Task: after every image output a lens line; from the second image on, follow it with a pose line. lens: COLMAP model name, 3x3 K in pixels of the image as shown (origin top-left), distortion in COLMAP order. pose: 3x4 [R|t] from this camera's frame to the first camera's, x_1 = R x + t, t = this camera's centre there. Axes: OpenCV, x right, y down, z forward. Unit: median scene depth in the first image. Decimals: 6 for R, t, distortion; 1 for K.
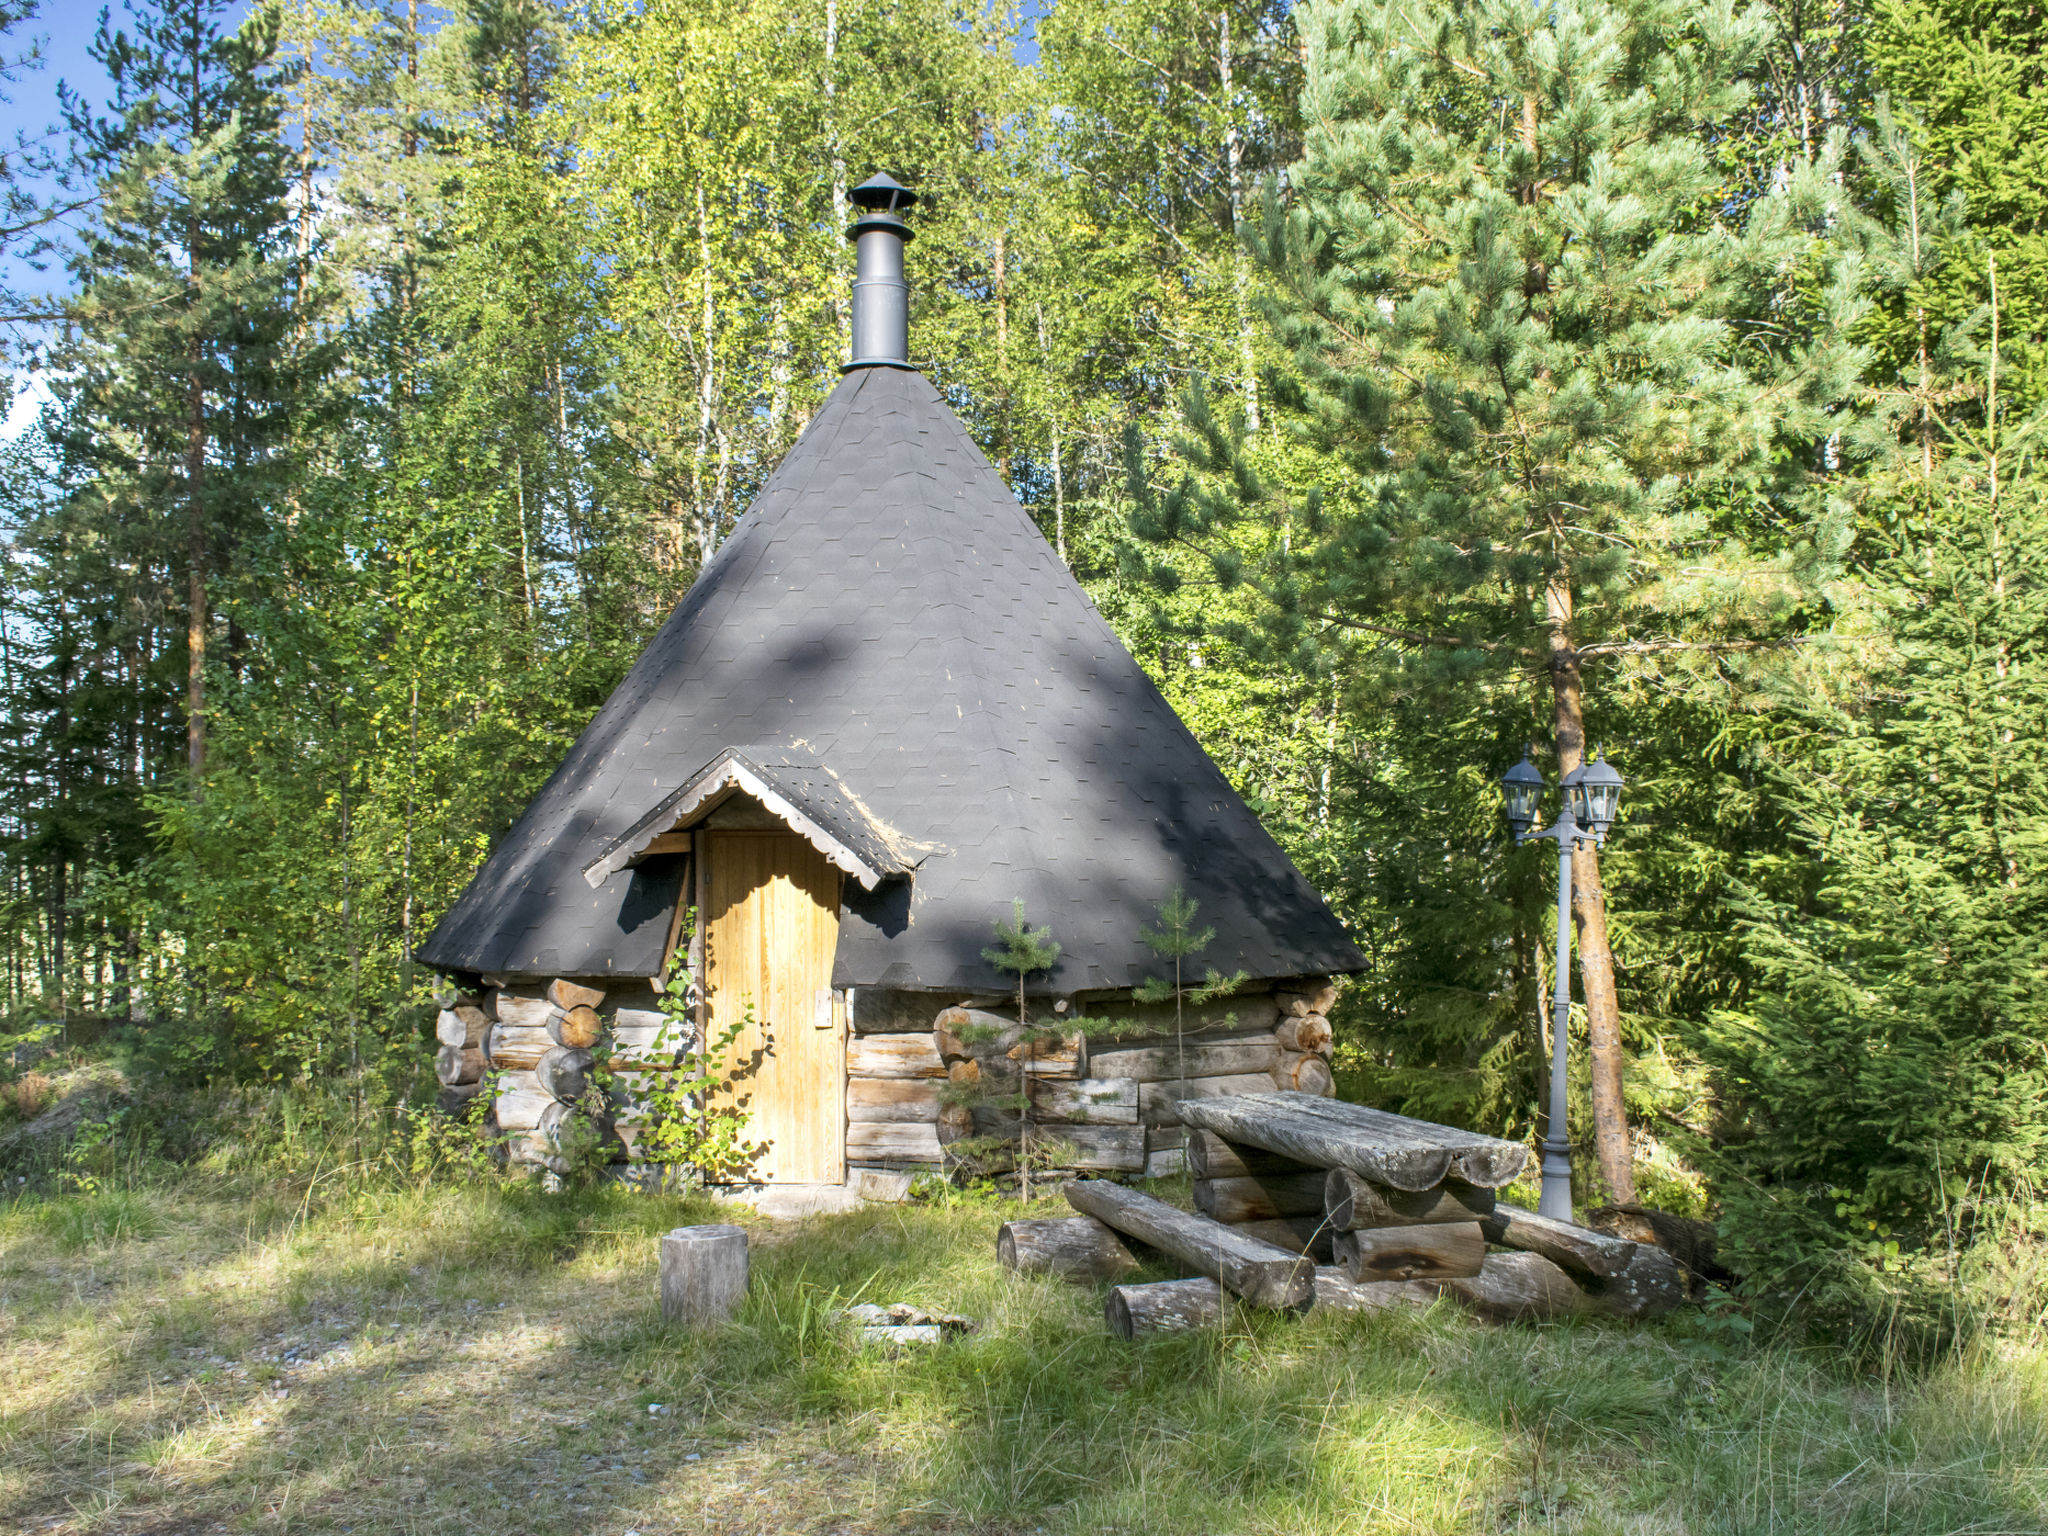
lens RADIAL K [[2030.6, 0, 1023.7], [0, 2030.6, 768.4], [0, 0, 1]] dist [-0.005166, 0.000000]
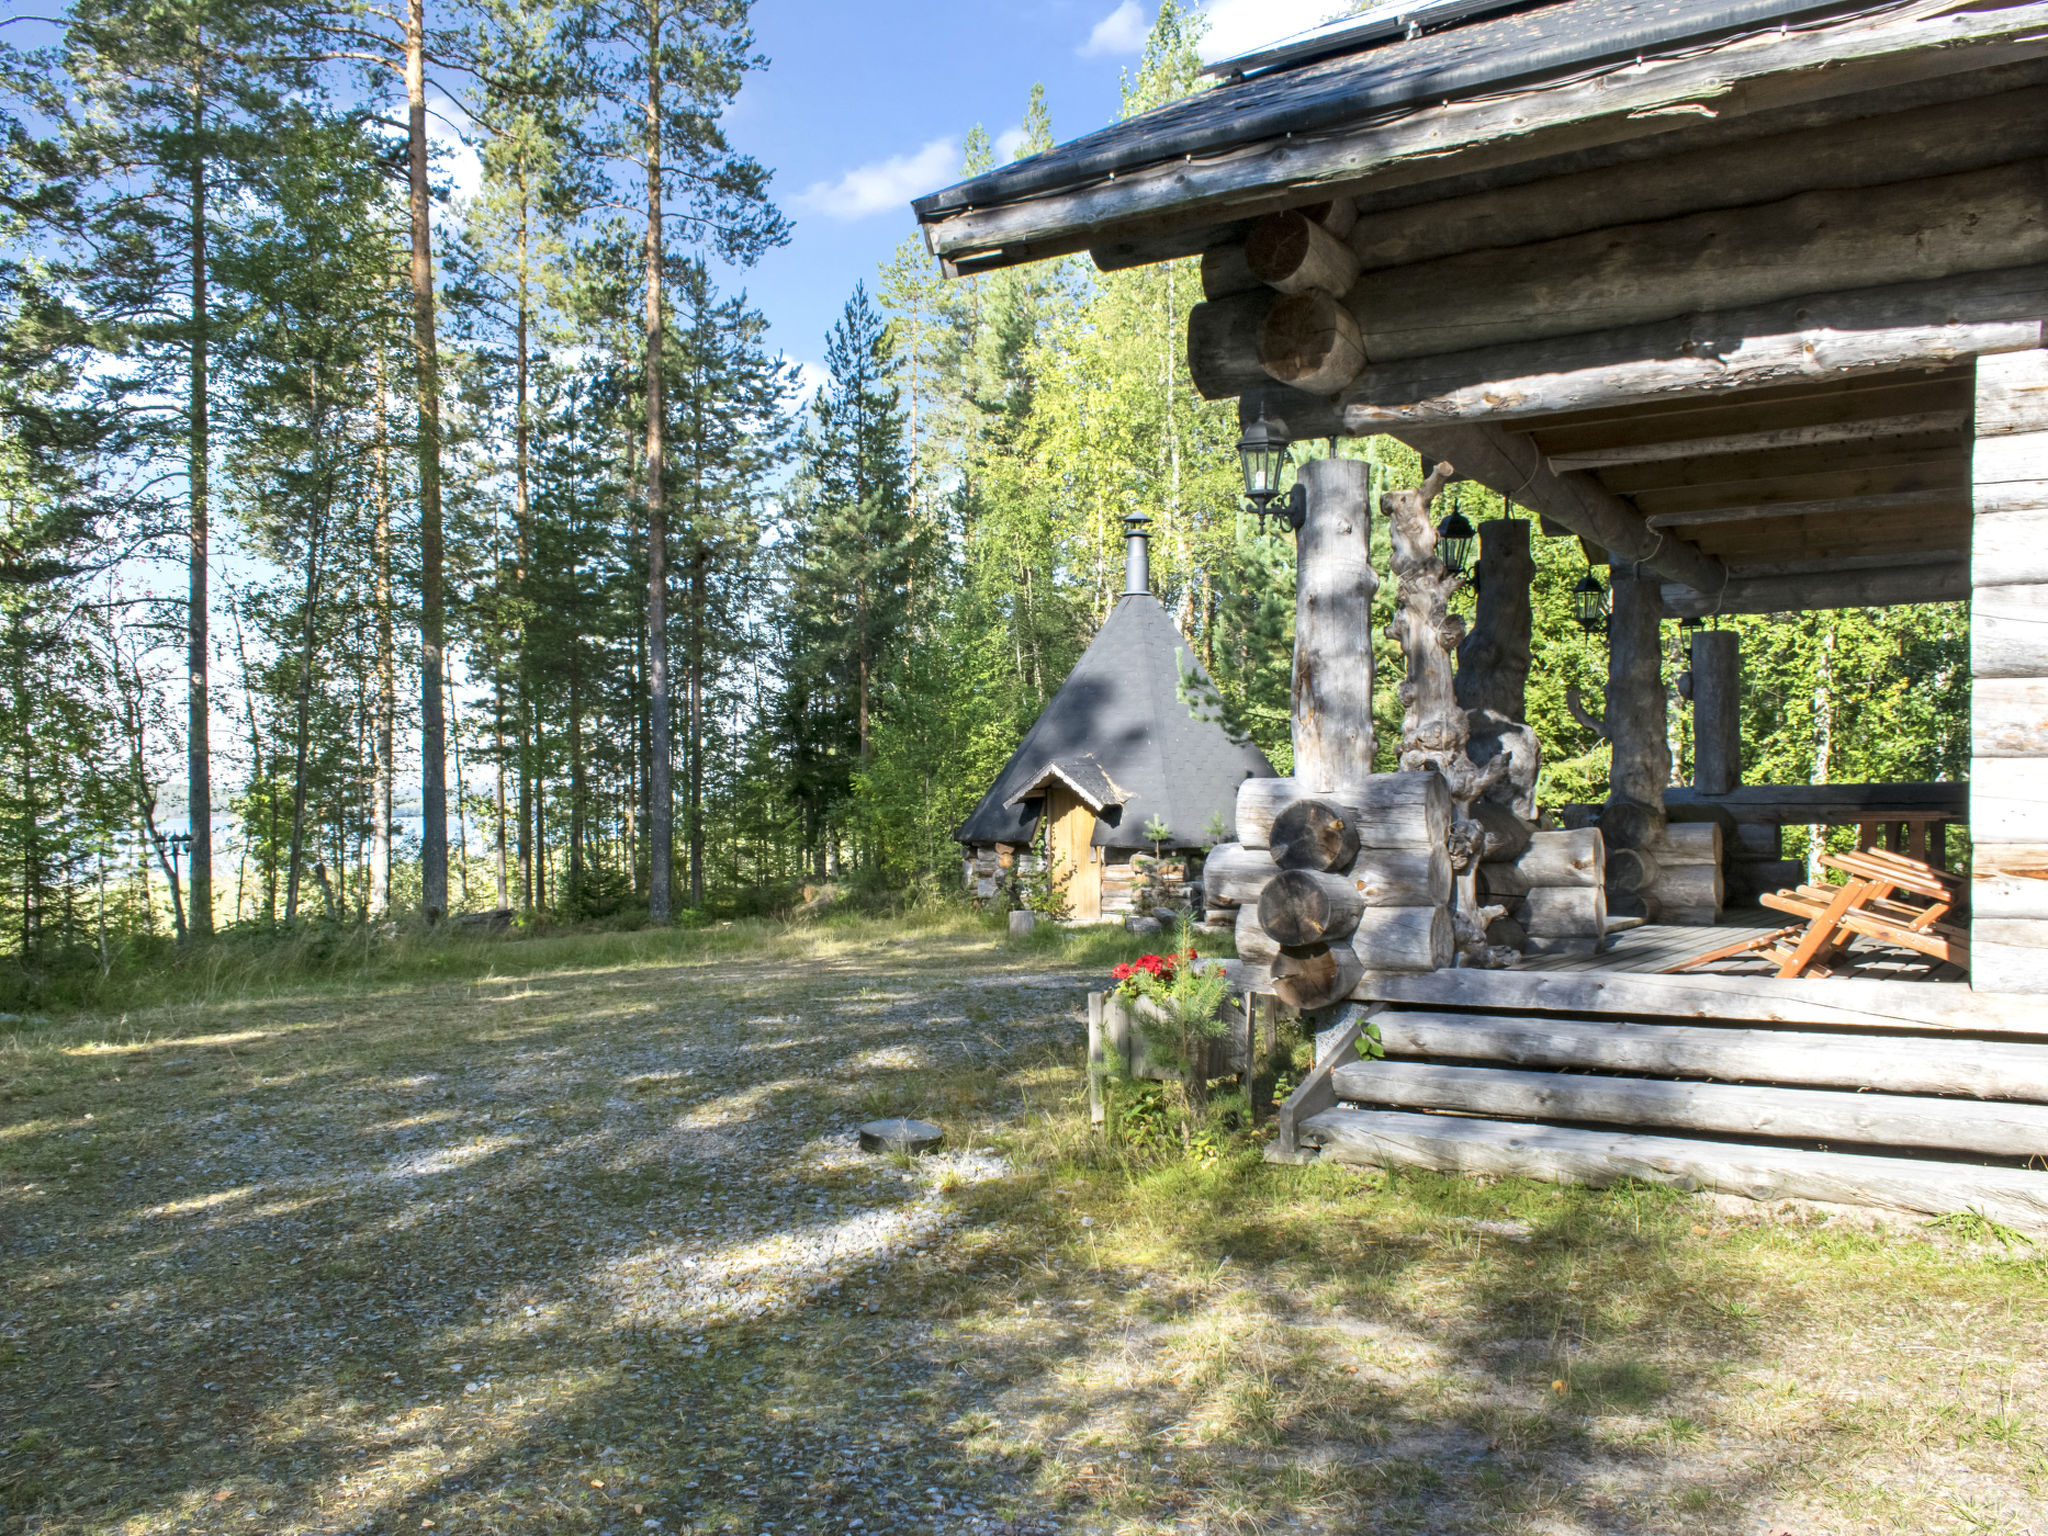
lens RADIAL K [[1617.7, 0, 1024.1], [0, 1617.7, 770.1], [0, 0, 1]] dist [-0.000492, -0.000080]
pose [[0.961341, -0.004555, -0.275322, 0.405731], [0.010297, 0.999758, 0.019414, -0.037252], [0.275167, -0.021499, 0.961156, -1.087980]]
